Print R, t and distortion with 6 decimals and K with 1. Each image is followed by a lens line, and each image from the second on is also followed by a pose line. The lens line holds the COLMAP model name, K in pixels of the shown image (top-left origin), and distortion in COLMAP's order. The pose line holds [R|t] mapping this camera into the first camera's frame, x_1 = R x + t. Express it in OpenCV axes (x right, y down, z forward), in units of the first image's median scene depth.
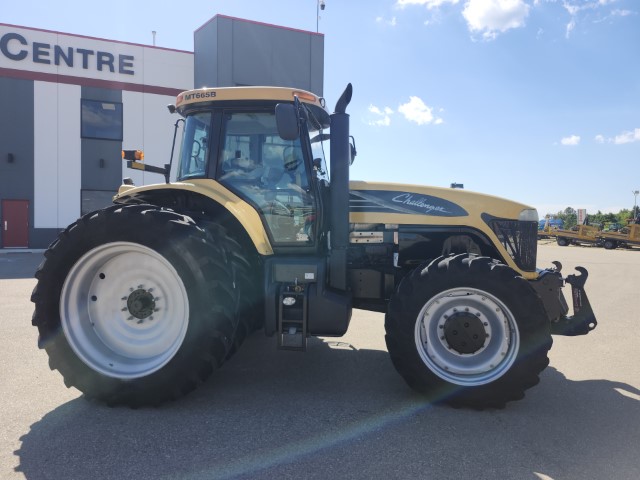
lens RADIAL K [[493.2, 0, 317.7], [0, 493.2, 240.6], [0, 0, 1]] dist [0.072426, -0.074679]
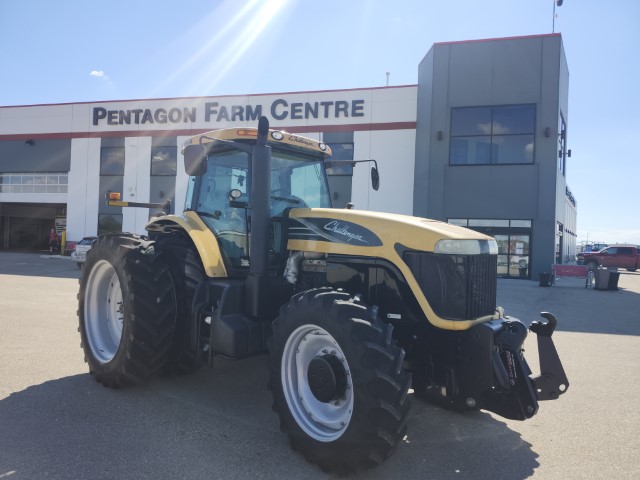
lens RADIAL K [[493.2, 0, 317.7], [0, 493.2, 240.6], [0, 0, 1]] dist [0.072426, -0.074679]
pose [[0.764298, 0.012917, -0.644733, 0.290785], [-0.046214, 0.998326, -0.034784, -0.009203], [0.643205, 0.056381, 0.763616, 0.104963]]
